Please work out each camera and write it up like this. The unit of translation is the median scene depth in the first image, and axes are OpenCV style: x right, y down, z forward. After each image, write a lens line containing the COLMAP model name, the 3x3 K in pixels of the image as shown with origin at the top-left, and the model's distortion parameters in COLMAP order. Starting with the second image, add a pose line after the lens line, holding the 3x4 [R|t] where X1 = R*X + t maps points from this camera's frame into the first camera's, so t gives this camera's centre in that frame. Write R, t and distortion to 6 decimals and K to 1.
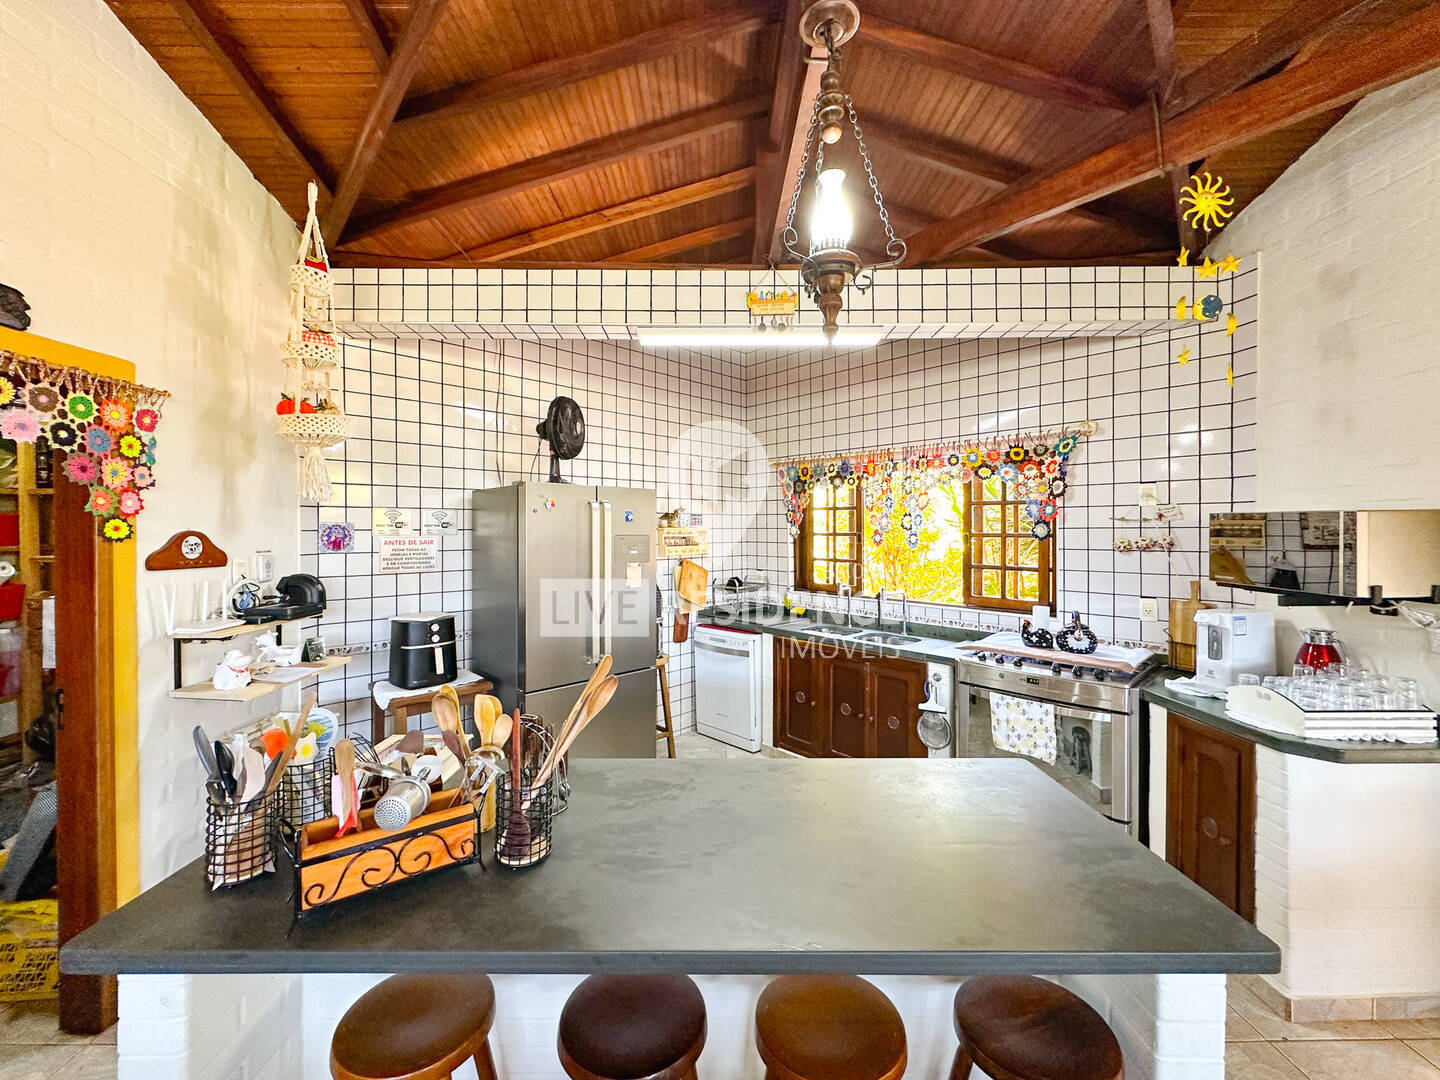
lens RADIAL K [[569.3, 0, 720.0], [0, 569.3, 540.0], [0, 0, 1]] dist [-0.022581, 0.000048]
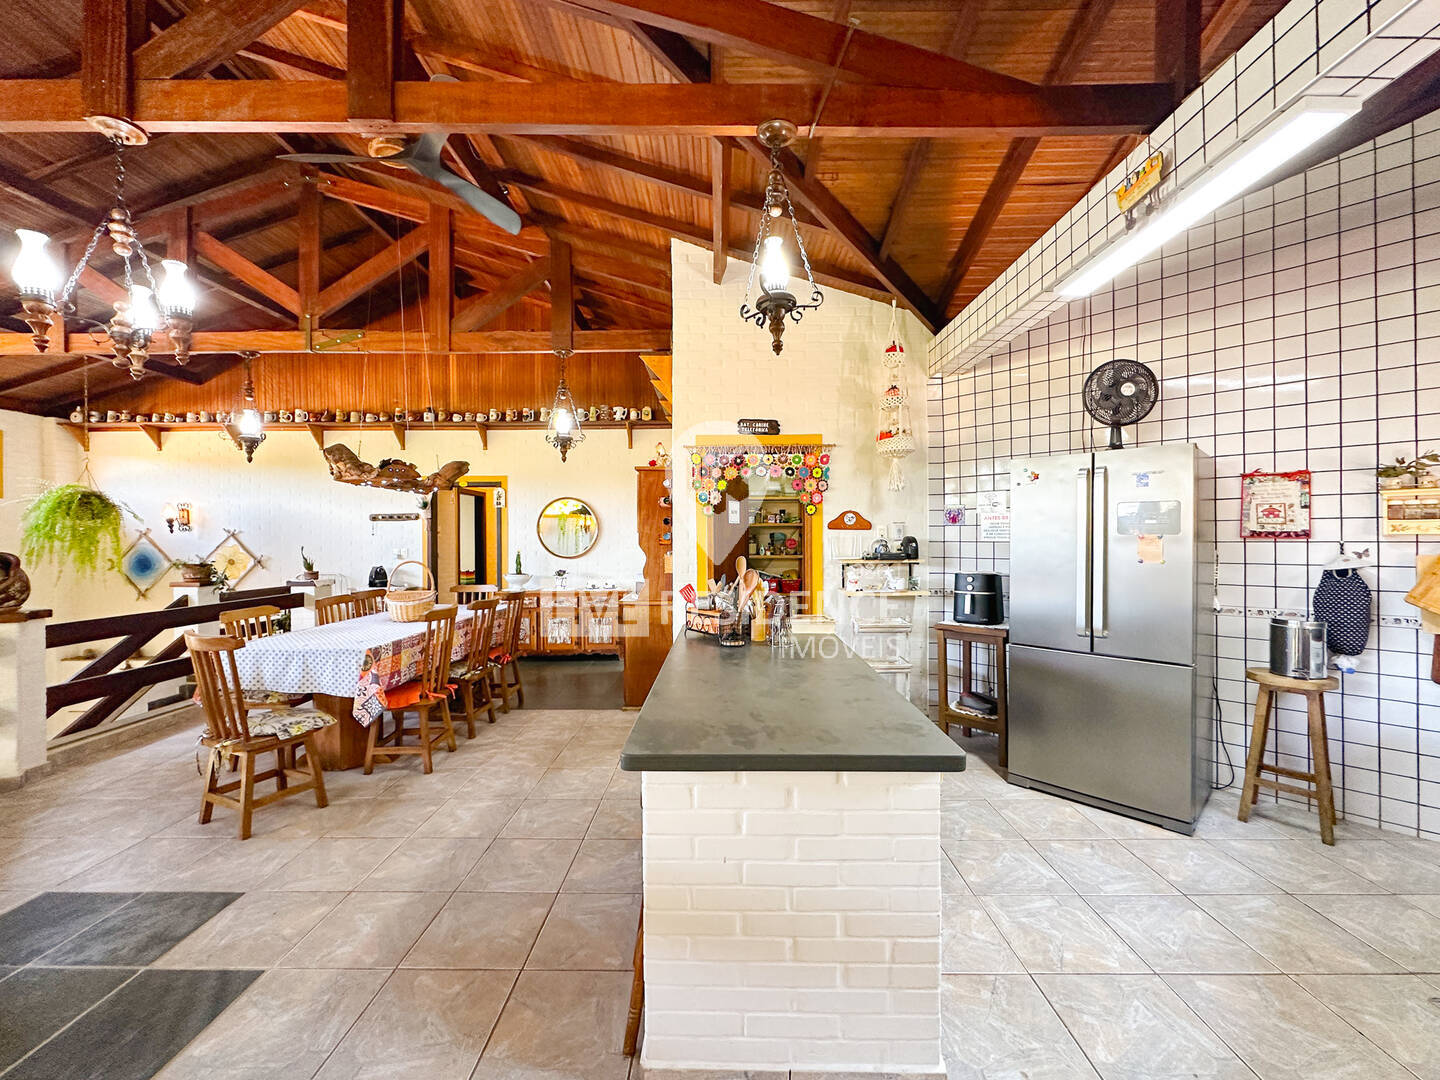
lens RADIAL K [[569.3, 0, 720.0], [0, 569.3, 540.0], [0, 0, 1]] dist [-0.022581, 0.000048]
pose [[-0.013992, 0.005115, -0.999889, 0.986945], [-0.013638, 0.999893, 0.005306, 0.076301], [0.999809, 0.013711, -0.013921, 0.519529]]
